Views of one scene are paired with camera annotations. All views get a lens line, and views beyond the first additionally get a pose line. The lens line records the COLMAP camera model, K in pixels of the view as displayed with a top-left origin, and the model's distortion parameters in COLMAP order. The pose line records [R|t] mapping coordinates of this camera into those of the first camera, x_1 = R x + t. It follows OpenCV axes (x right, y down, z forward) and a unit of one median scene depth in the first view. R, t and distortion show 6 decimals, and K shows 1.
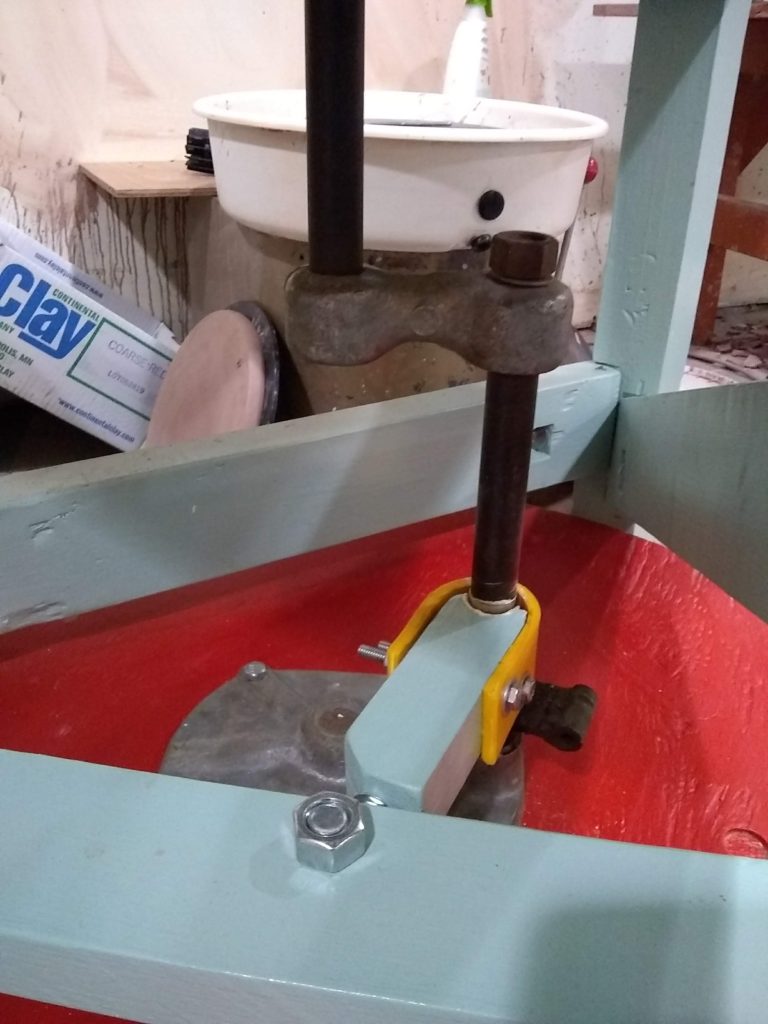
lens RADIAL K [[900.5, 0, 395.2], [0, 900.5, 521.0], [0, 0, 1]] dist [0.011568, -0.105081]
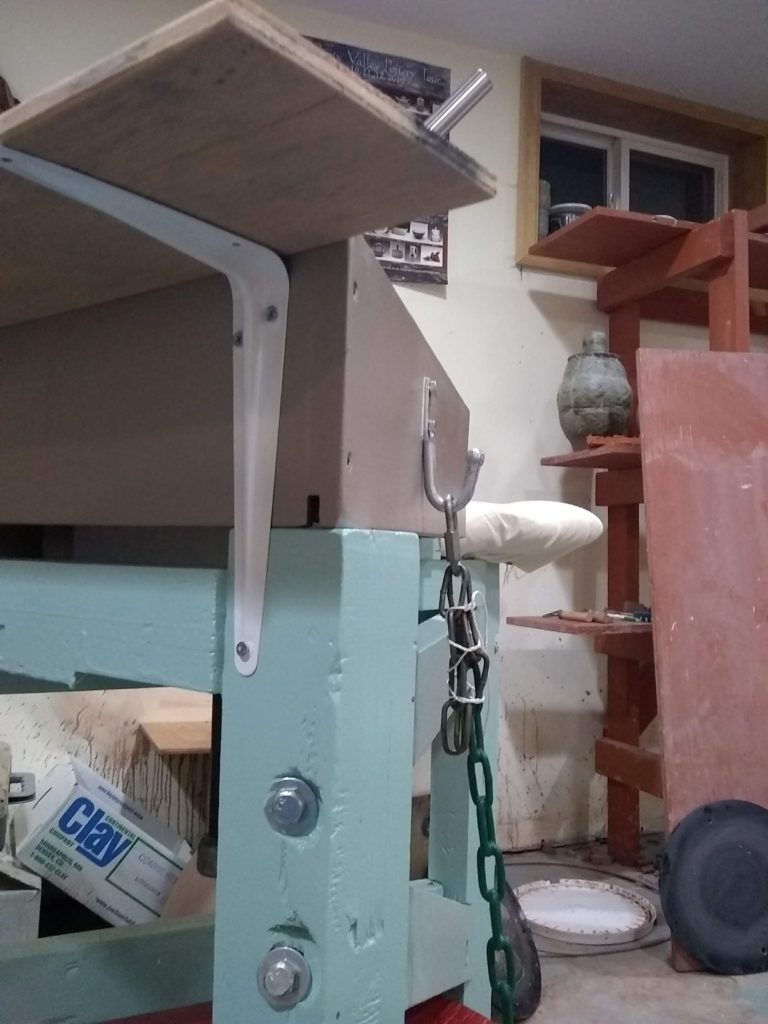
lens RADIAL K [[938.6, 0, 383.8], [0, 938.6, 531.6], [0, 0, 1]] dist [-0.031885, 0.000000]
pose [[0.996526, -0.007629, -0.082937, 0.160357], [-0.035034, 0.865017, -0.500518, 0.066867], [0.075560, 0.501684, 0.861744, -0.407209]]
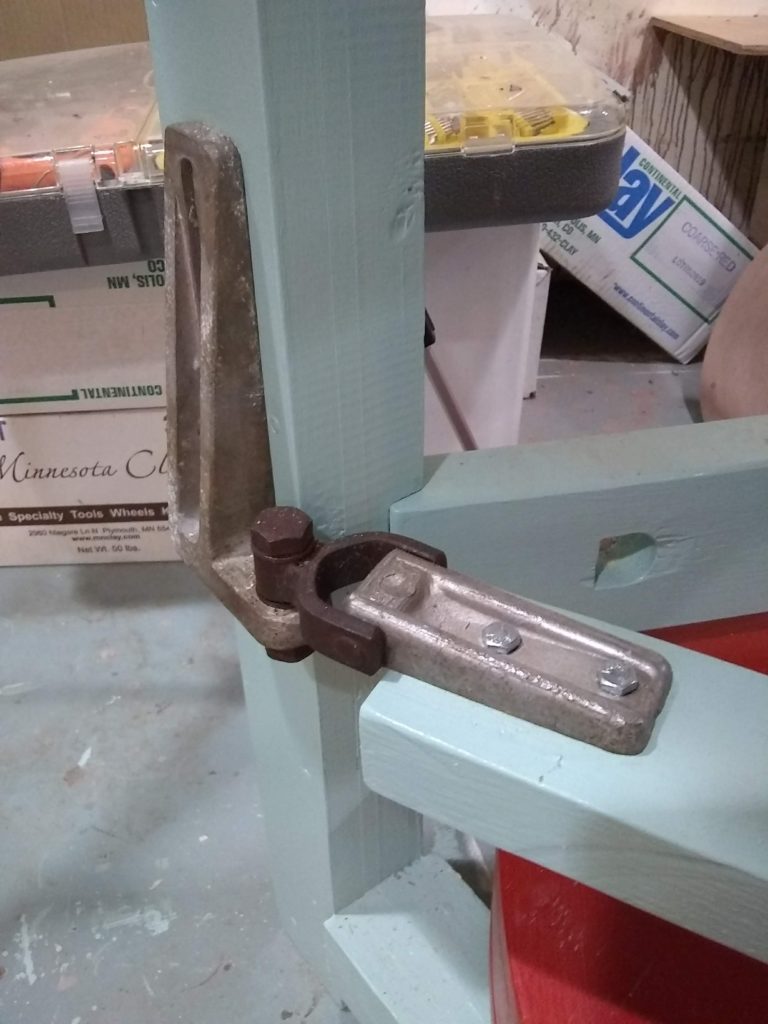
lens RADIAL K [[900.5, 0, 390.0], [0, 900.5, 536.0], [0, 0, 1]] dist [0.011568, -0.105081]
pose [[0.935478, 0.171095, -0.309205, -0.243390], [-0.129556, 0.980105, 0.150367, 0.006783], [0.328780, -0.100606, 0.939032, 0.039975]]
